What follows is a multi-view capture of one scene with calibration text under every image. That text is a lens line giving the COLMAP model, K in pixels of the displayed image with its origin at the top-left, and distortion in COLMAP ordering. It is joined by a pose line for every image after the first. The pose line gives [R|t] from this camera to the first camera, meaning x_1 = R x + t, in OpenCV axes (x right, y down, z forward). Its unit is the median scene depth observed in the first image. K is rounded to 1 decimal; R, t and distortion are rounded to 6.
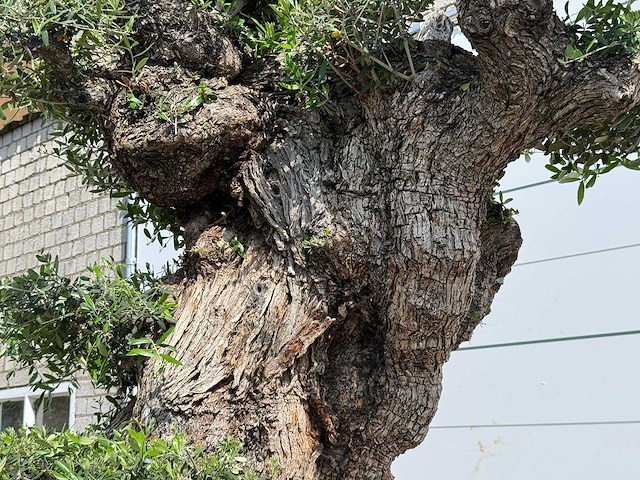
lens RADIAL K [[907.4, 0, 320.7], [0, 907.4, 243.0], [0, 0, 1]] dist [0.169028, -0.155843]
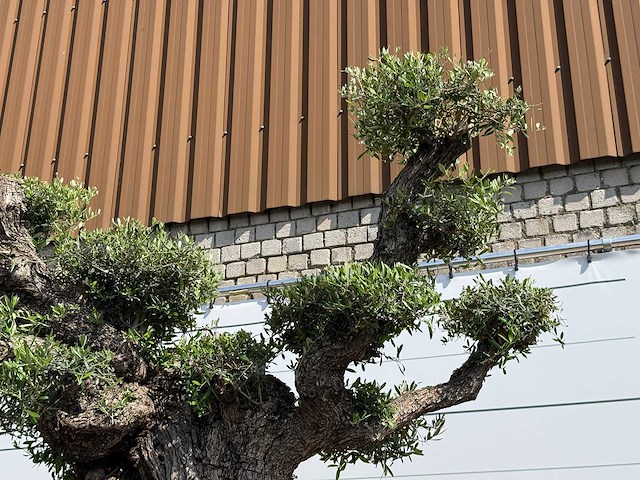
lens RADIAL K [[907.3, 0, 311.7], [0, 907.3, 239.0], [0, 0, 1]] dist [0.161268, -0.130296]
pose [[0.924509, 0.148766, 0.350931, -0.435373], [-0.091997, 0.980560, -0.173317, -0.184103], [-0.369893, 0.127948, 0.920222, -0.631033]]
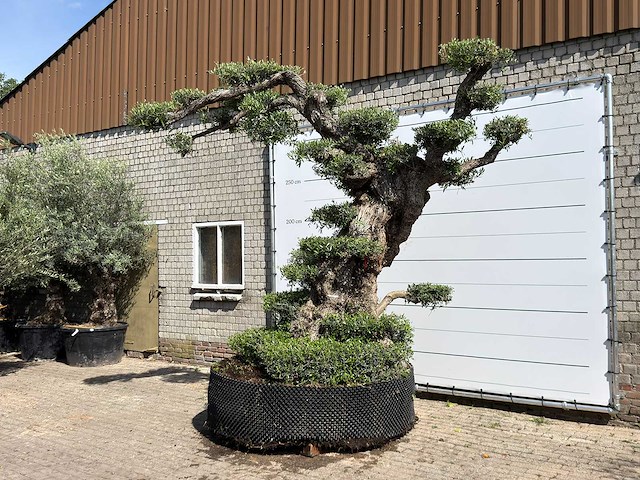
lens RADIAL K [[639.3, 0, 320.0], [0, 639.3, 240.0], [0, 0, 1]] dist [0.214954, -0.447942]
pose [[0.990864, 0.008412, 0.134603, -0.816344], [-0.034429, 0.980760, 0.192159, -0.424411], [-0.130397, -0.195037, 0.972089, -2.258767]]
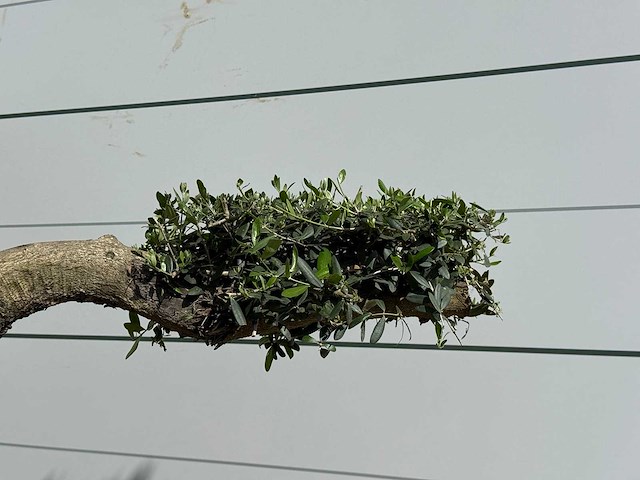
lens RADIAL K [[907.4, 0, 320.7], [0, 907.4, 243.0], [0, 0, 1]] dist [0.169028, -0.155843]
pose [[0.942164, -0.000821, 0.335150, 0.073856], [-0.073462, 0.975174, 0.208902, 0.405919], [-0.327001, -0.221440, 0.918714, 0.558162]]
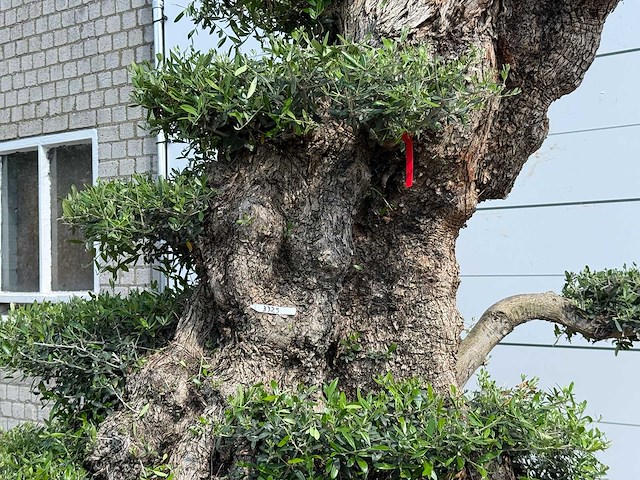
lens RADIAL K [[907.4, 0, 320.7], [0, 907.4, 243.0], [0, 0, 1]] dist [0.169028, -0.155843]
pose [[0.993611, 0.006042, 0.112695, -0.364847], [-0.027207, 0.981940, 0.187228, 0.212690], [-0.109529, -0.189098, 0.975831, -0.152093]]
